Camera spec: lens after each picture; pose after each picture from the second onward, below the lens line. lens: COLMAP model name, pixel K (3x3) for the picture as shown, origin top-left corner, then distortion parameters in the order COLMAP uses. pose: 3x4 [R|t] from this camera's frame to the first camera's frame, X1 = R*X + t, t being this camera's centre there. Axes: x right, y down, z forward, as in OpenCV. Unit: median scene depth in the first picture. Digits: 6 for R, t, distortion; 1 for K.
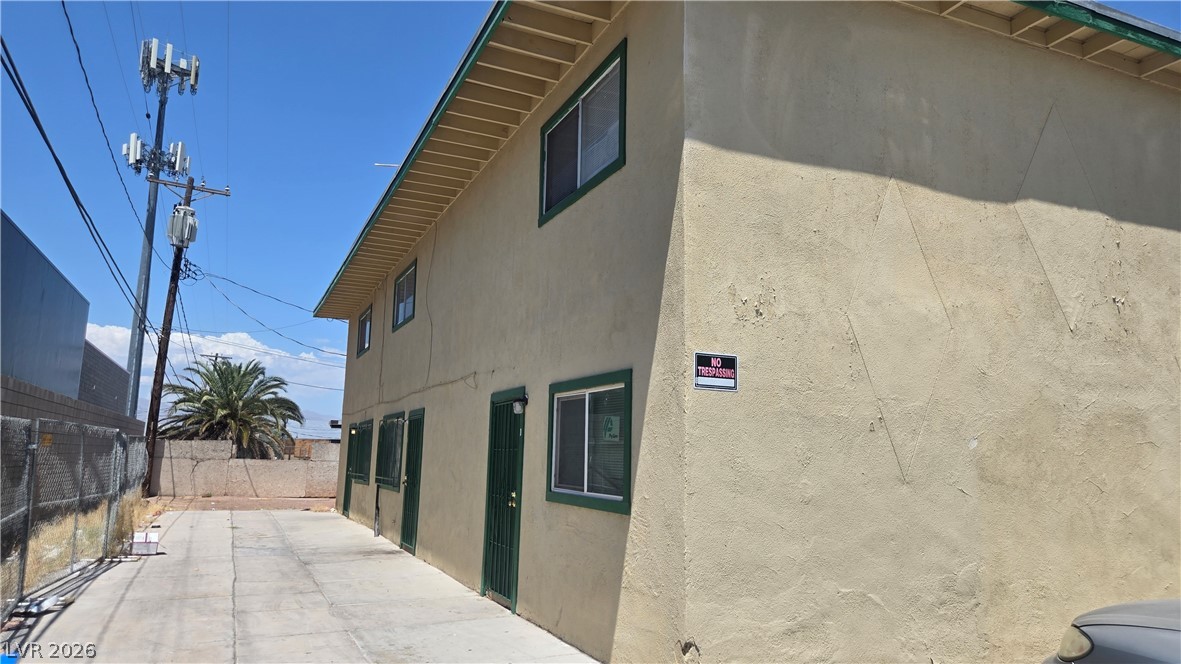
lens RADIAL K [[799.4, 0, 590.5], [0, 799.4, 332.0], [0, 0, 1]] dist [0.000541, -0.000427]
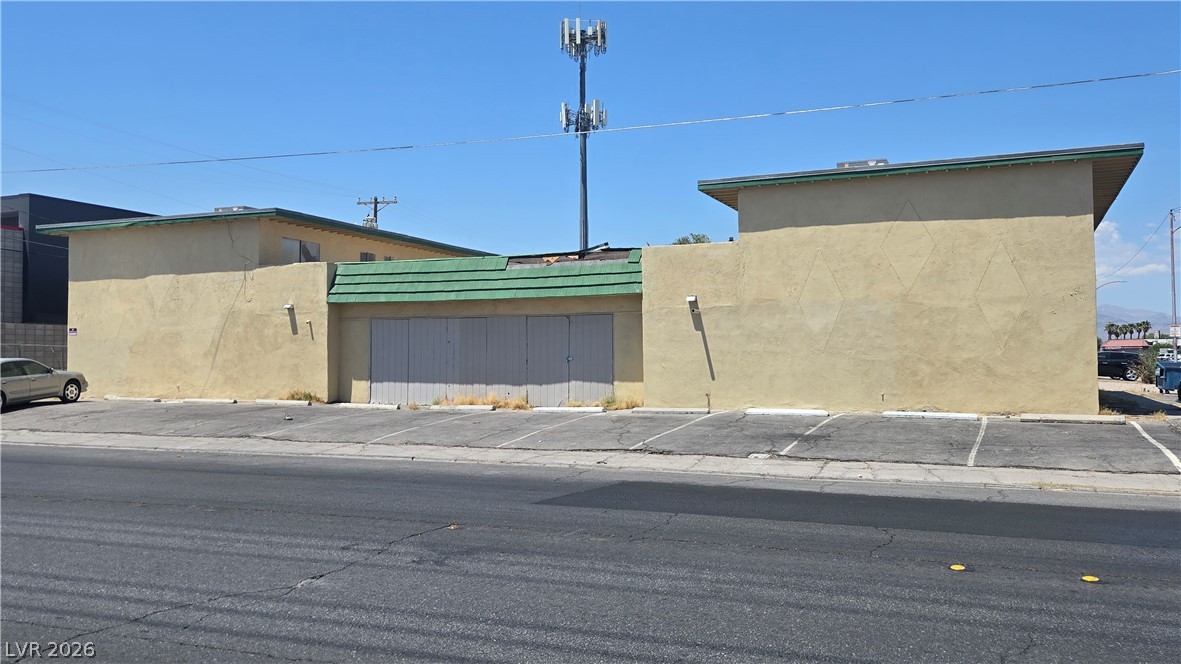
lens RADIAL K [[987.7, 0, 590.5], [0, 987.7, 332.0], [0, 0, 1]] dist [0.102045, -0.135820]
pose [[0.686401, -0.045806, -0.725779, 5.122919], [0.137447, 0.988198, 0.067621, 0.053755], [0.714116, -0.146171, 0.684597, -0.702036]]
